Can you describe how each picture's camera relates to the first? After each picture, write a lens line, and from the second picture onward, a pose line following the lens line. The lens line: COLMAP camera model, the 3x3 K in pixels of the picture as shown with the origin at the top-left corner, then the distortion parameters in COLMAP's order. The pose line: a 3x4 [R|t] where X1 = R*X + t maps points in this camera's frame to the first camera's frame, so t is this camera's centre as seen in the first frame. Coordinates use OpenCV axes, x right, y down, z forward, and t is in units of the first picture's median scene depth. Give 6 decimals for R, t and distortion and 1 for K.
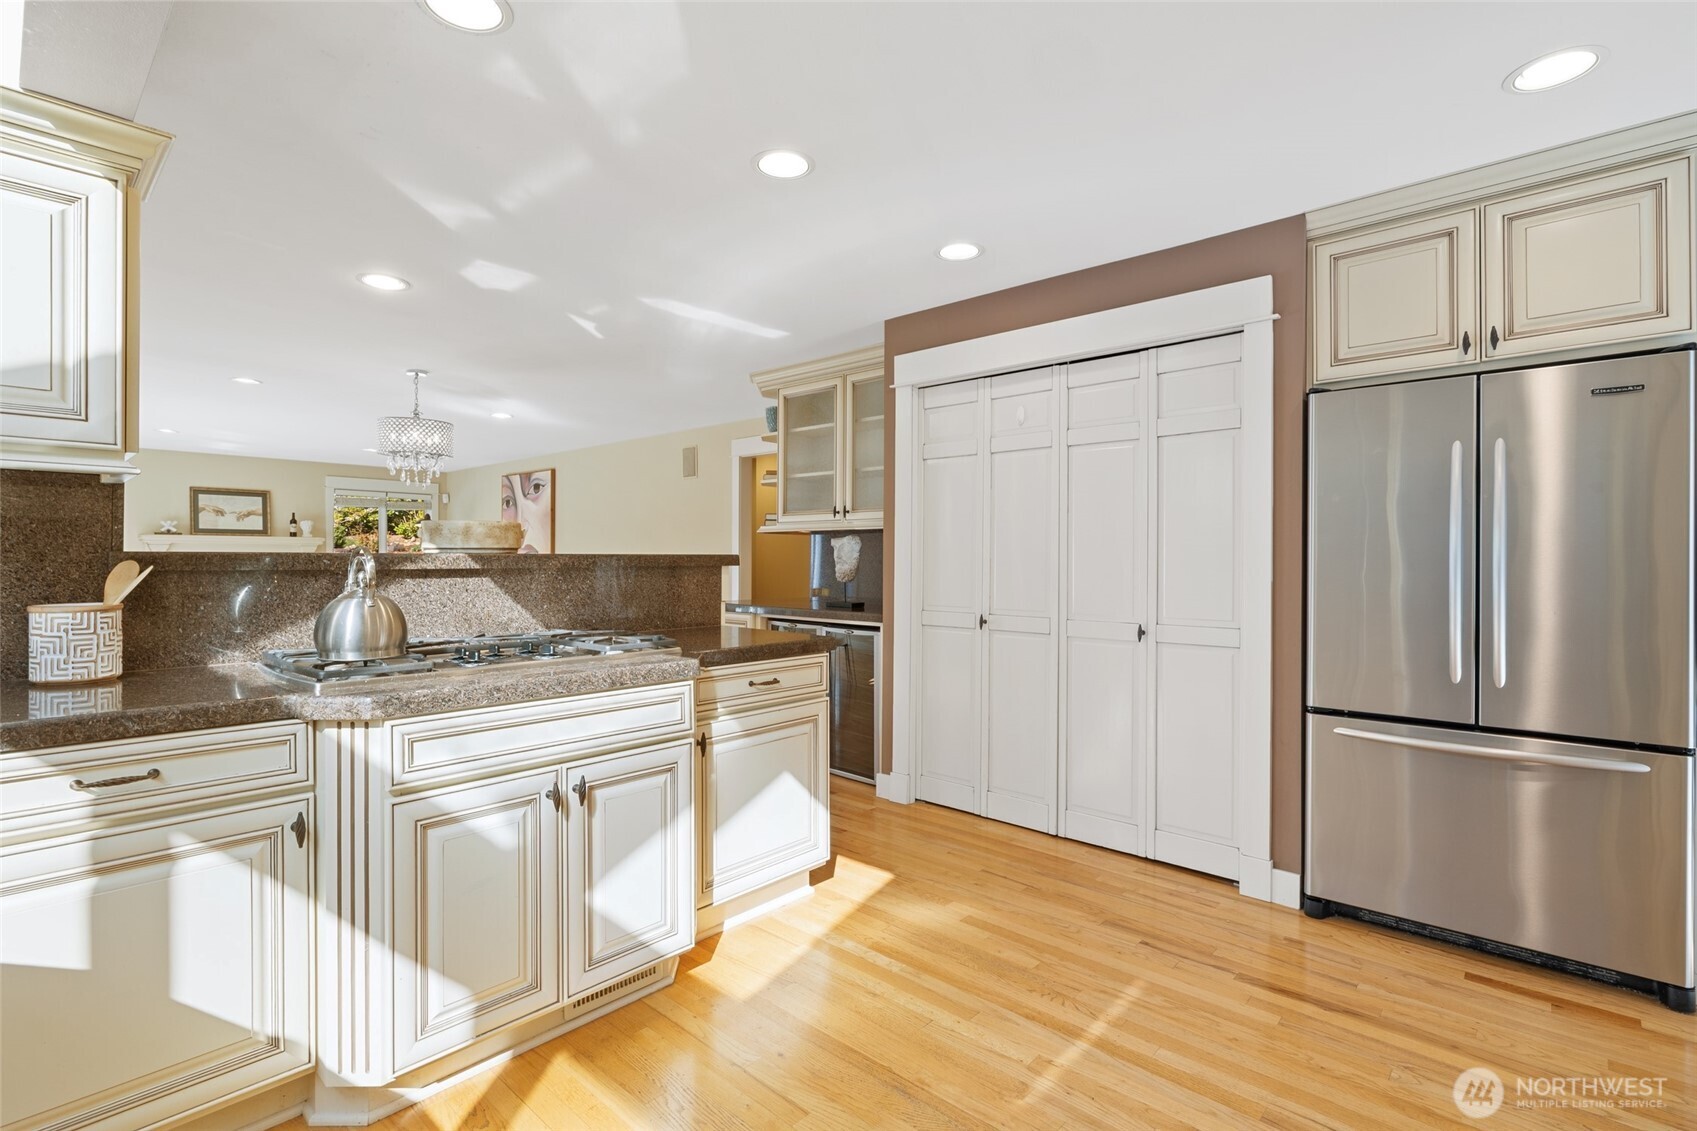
lens RADIAL K [[785.7, 0, 851.4], [0, 785.7, 561.9], [0, 0, 1]] dist [-0.022703, 0.000840]
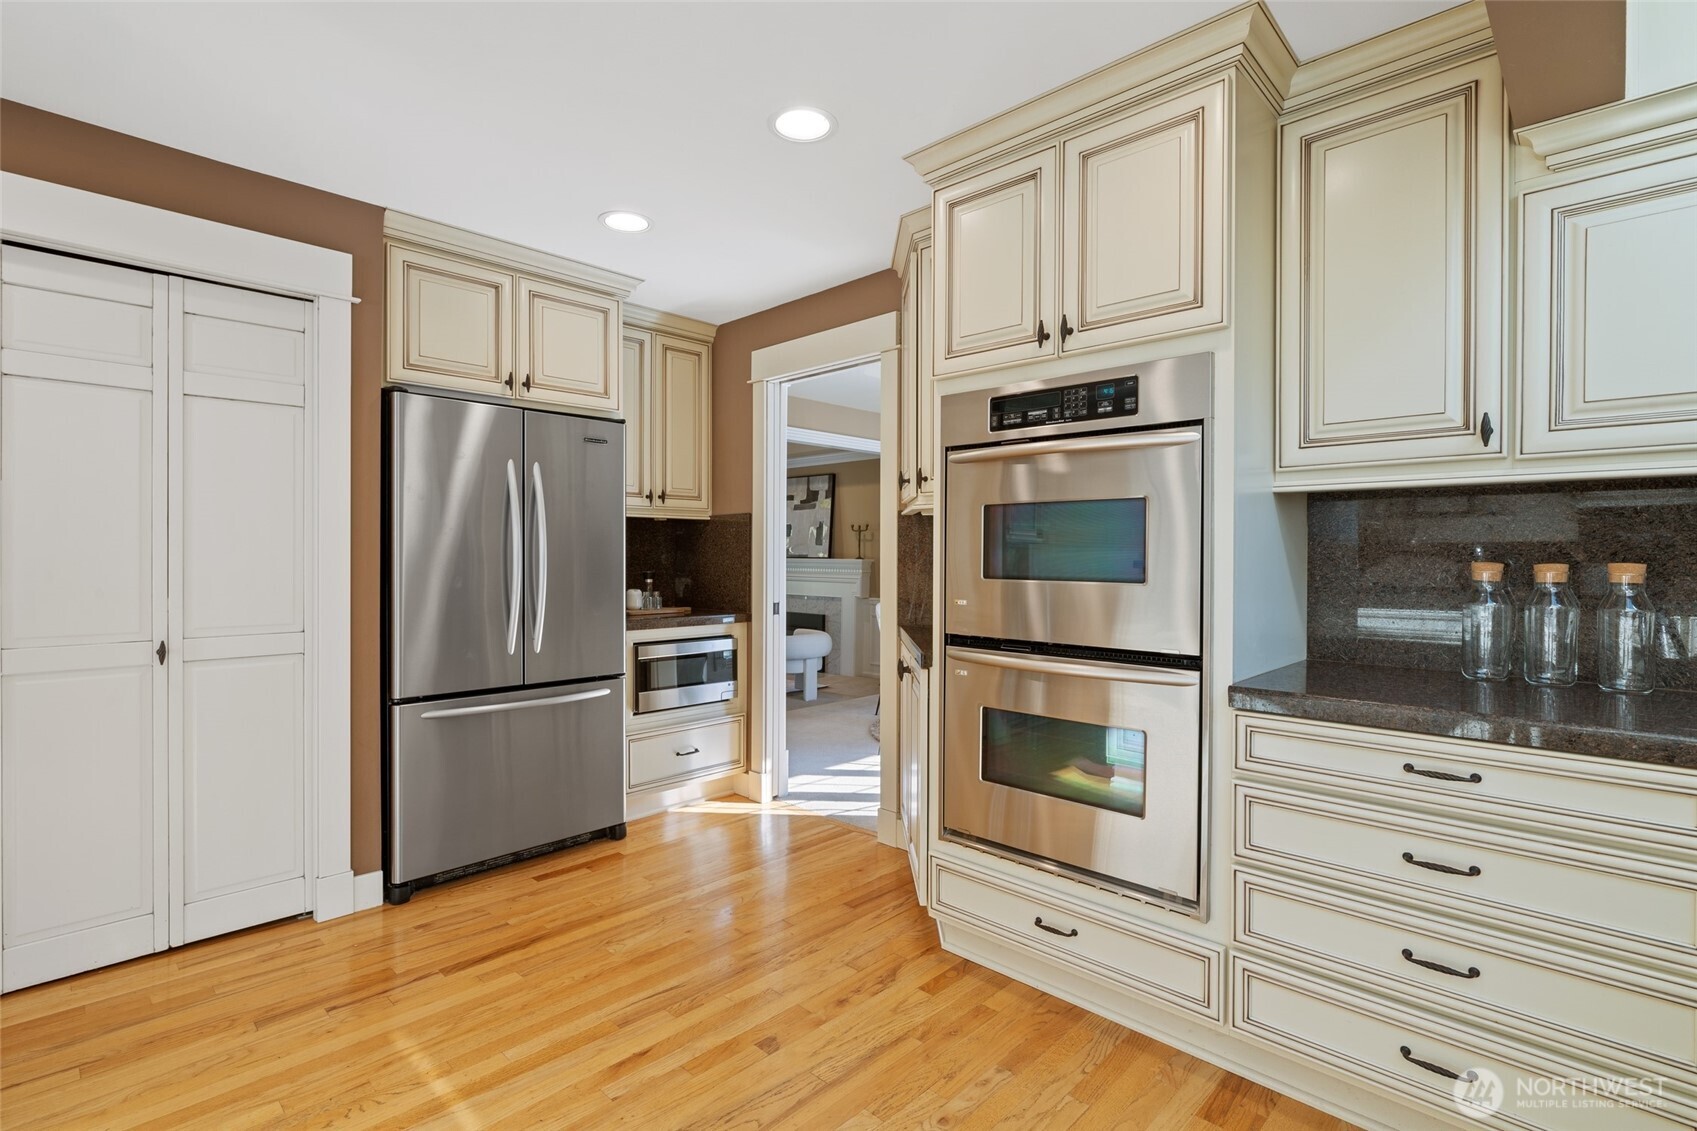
lens RADIAL K [[785.7, 0, 829.9], [0, 785.7, 558.8], [0, 0, 1]] dist [-0.022703, 0.000840]
pose [[0.026439, -0.005758, 0.999634, -0.453680], [-0.000249, 0.999983, 0.005767, -0.003431], [-0.999650, -0.000401, 0.026437, 0.448167]]
